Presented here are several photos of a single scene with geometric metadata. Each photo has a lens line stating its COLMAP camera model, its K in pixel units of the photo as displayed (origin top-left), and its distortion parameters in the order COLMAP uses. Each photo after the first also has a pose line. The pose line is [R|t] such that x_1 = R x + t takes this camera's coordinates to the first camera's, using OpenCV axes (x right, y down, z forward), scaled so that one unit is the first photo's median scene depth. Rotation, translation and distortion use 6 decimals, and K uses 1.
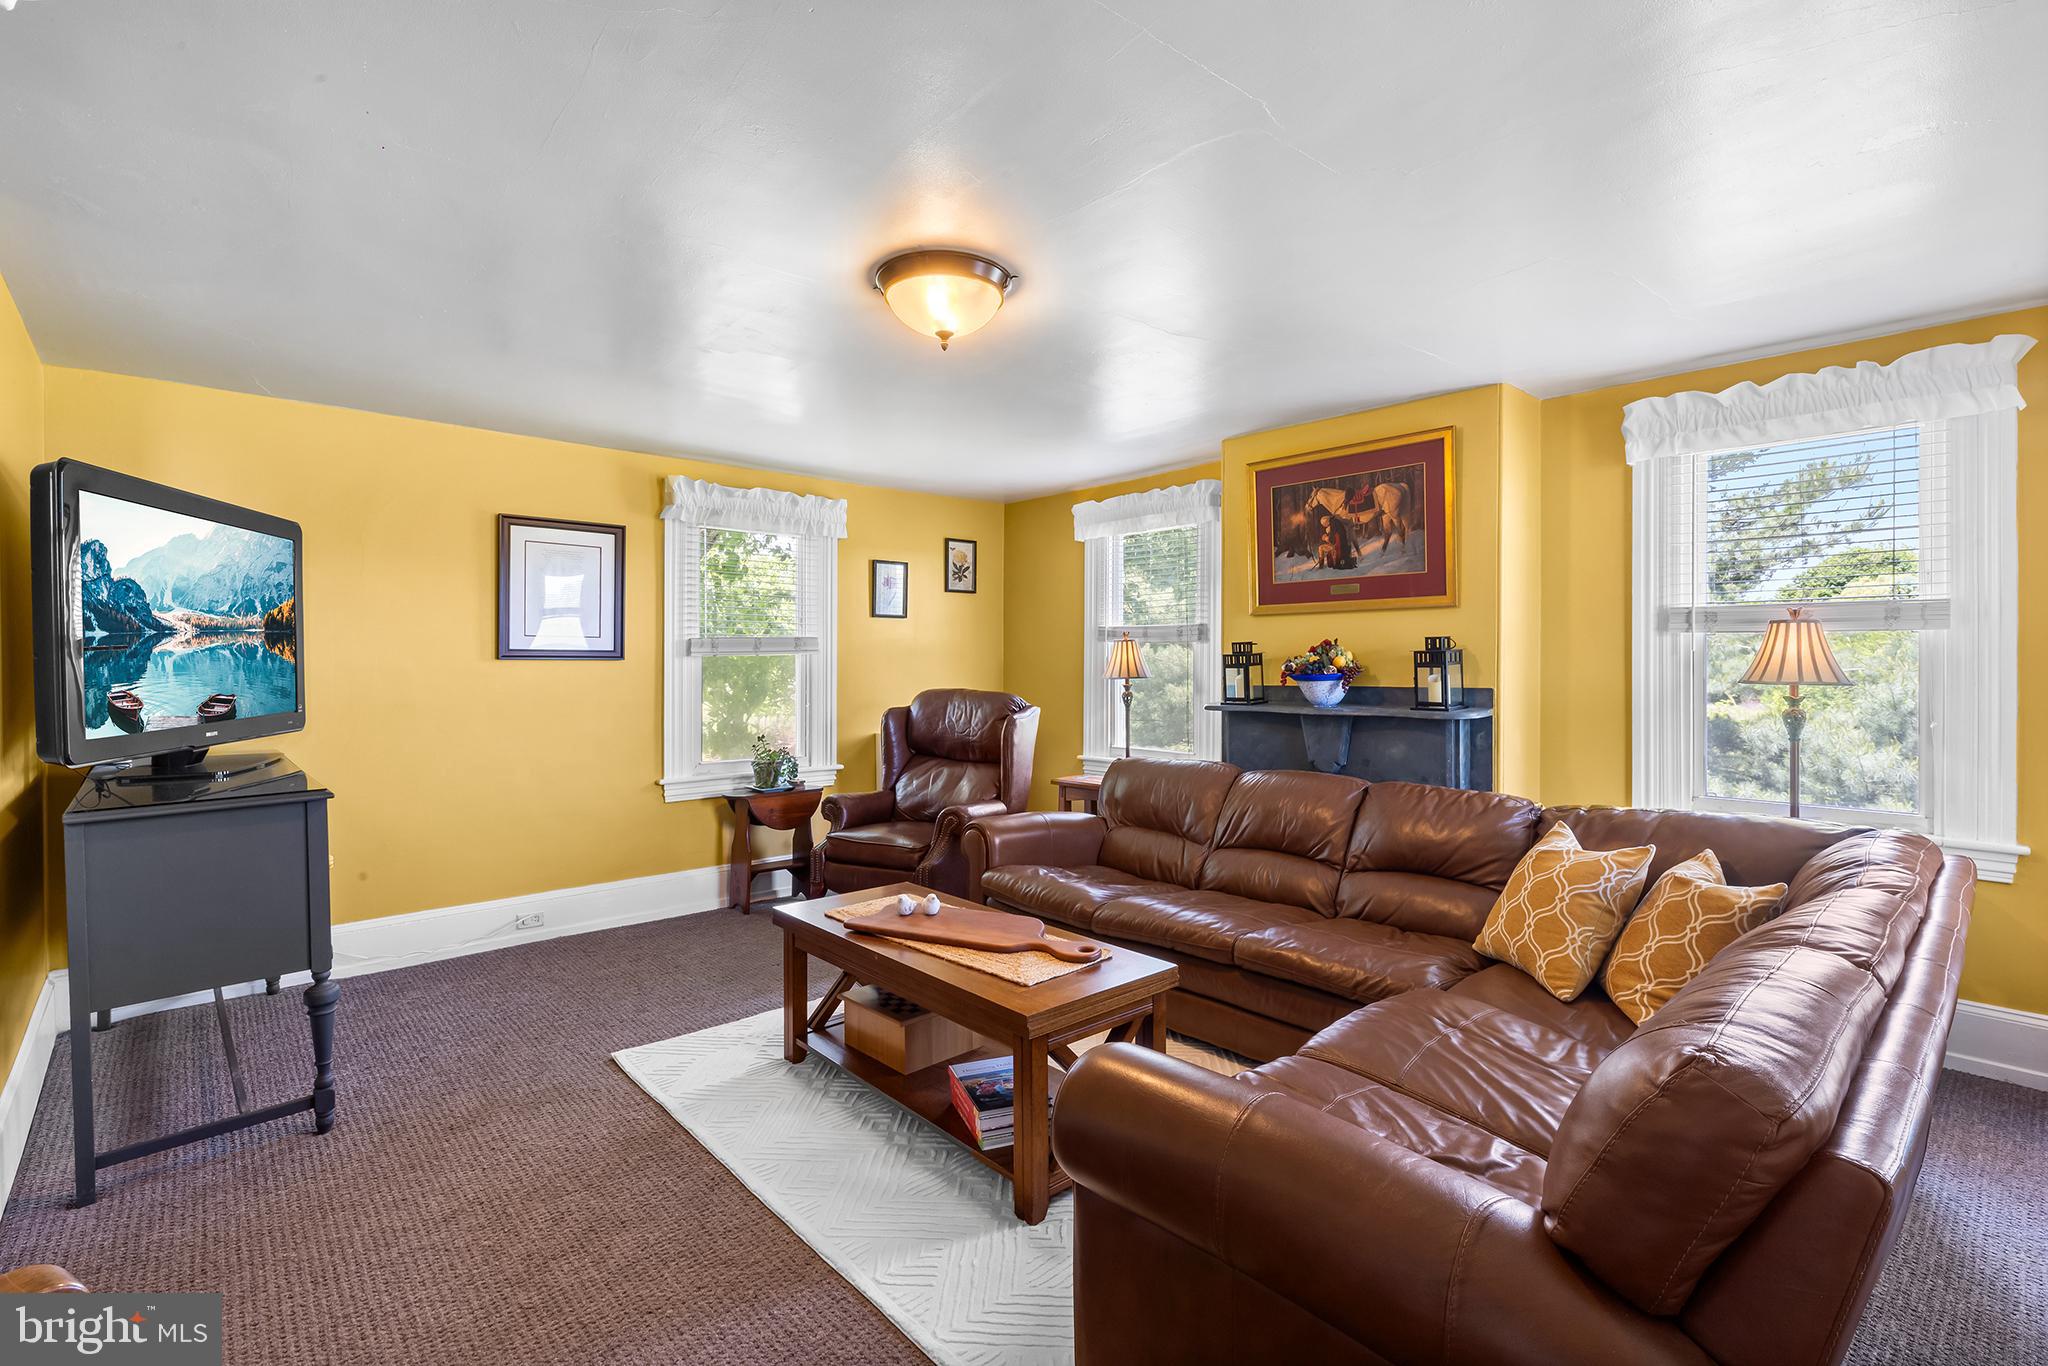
lens RADIAL K [[928.2, 0, 1028.3], [0, 928.2, 690.9], [0, 0, 1]] dist [0.010535, -0.001127]
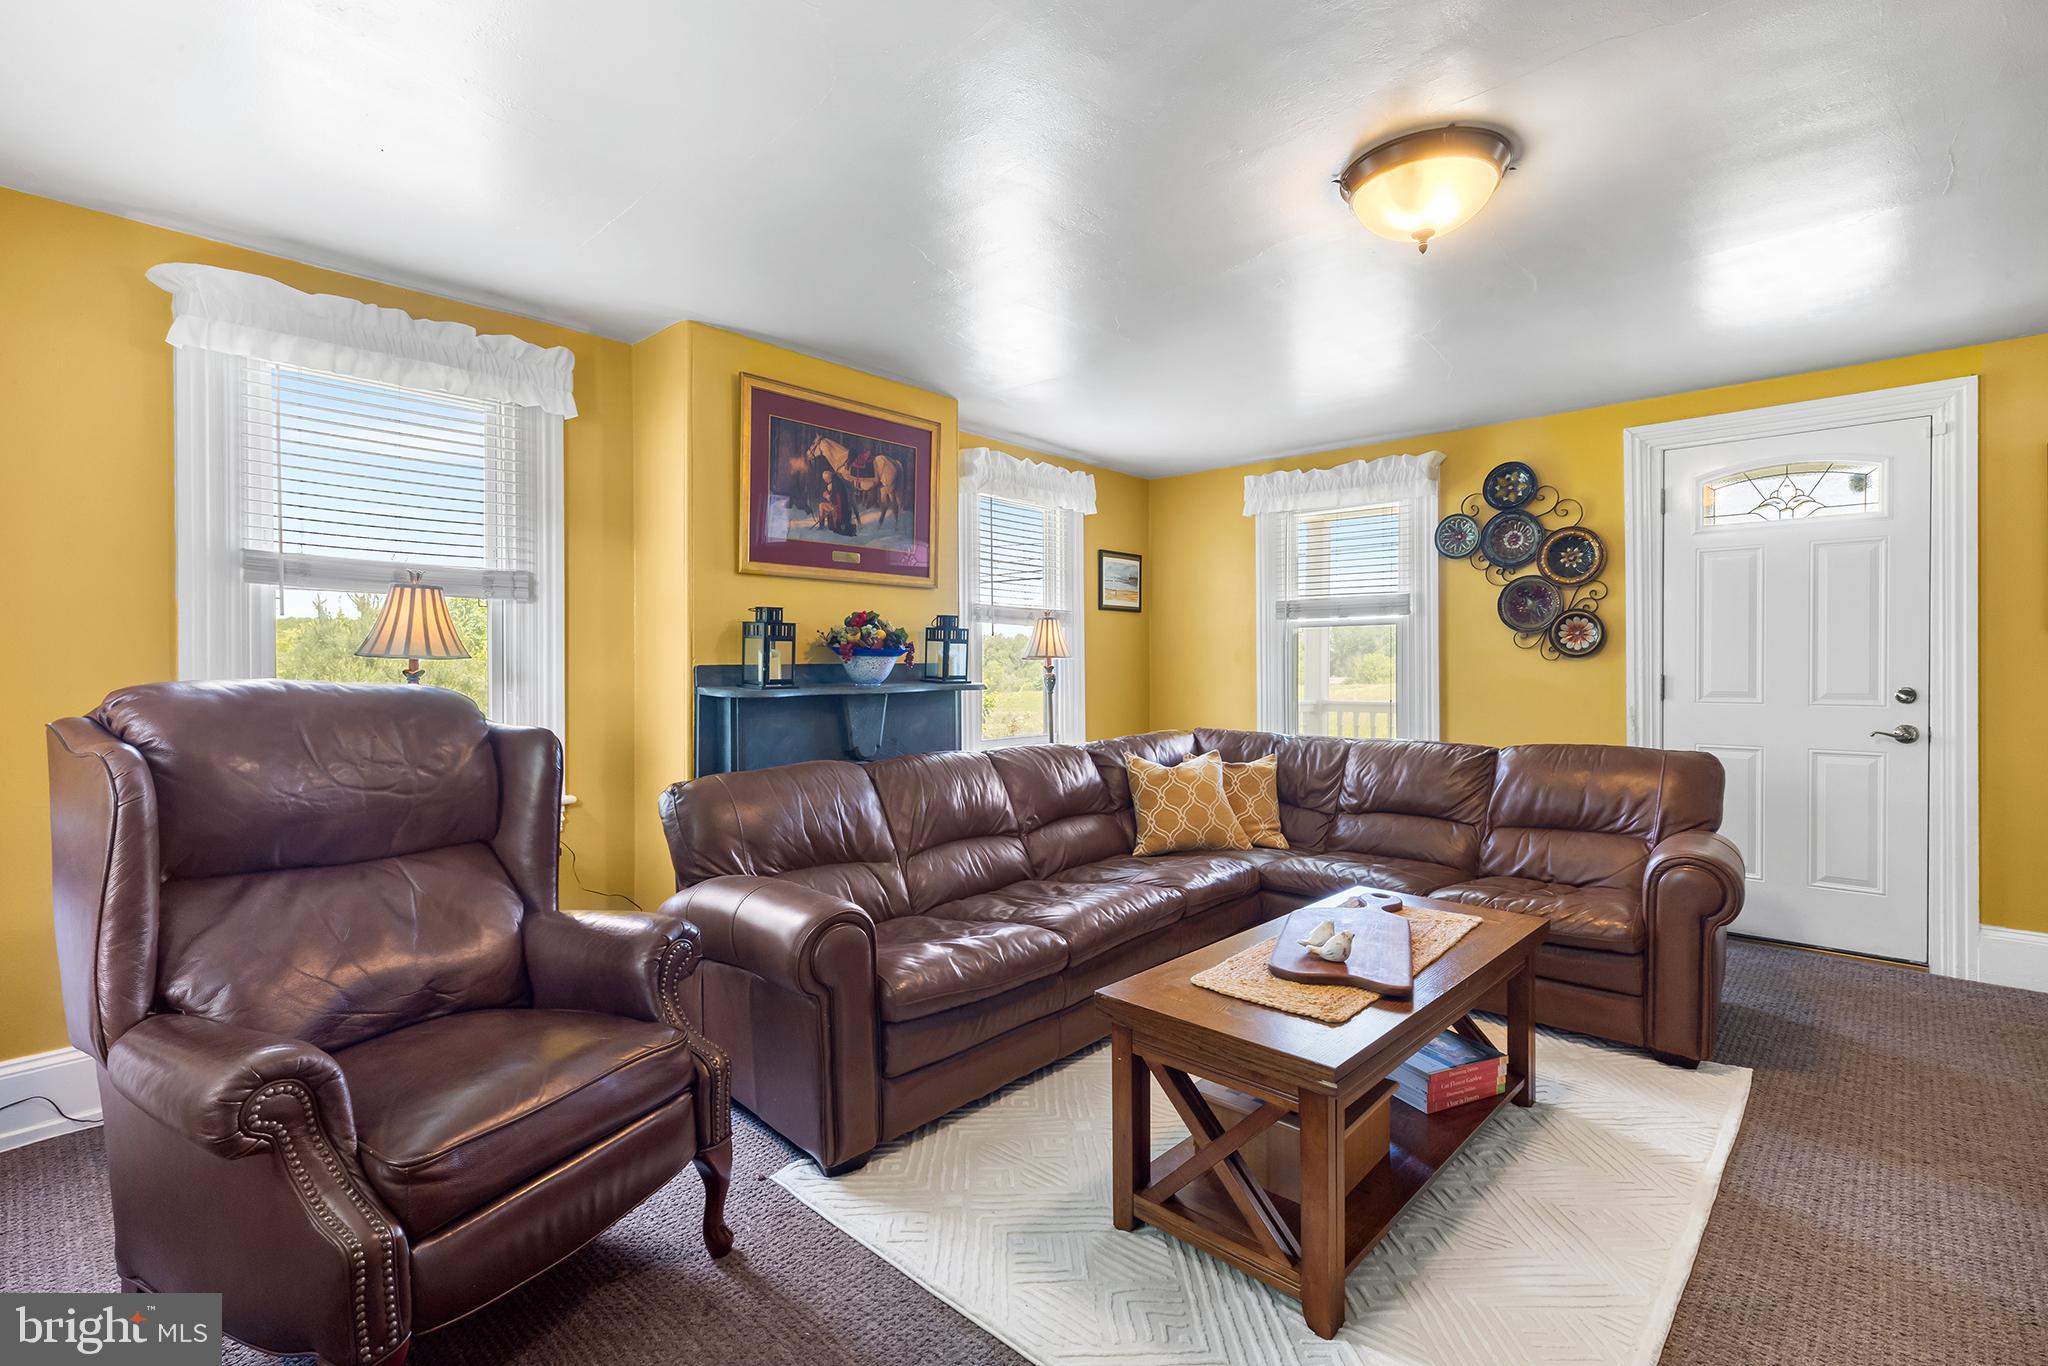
lens RADIAL K [[928.2, 0, 1028.0], [0, 928.2, 667.7], [0, 0, 1]] dist [0.010535, -0.001127]
pose [[-0.064599, -0.023764, 0.997628, -0.595451], [0.000018, 0.999716, 0.023815, -0.021573], [-0.997911, 0.001556, -0.064580, 0.886598]]
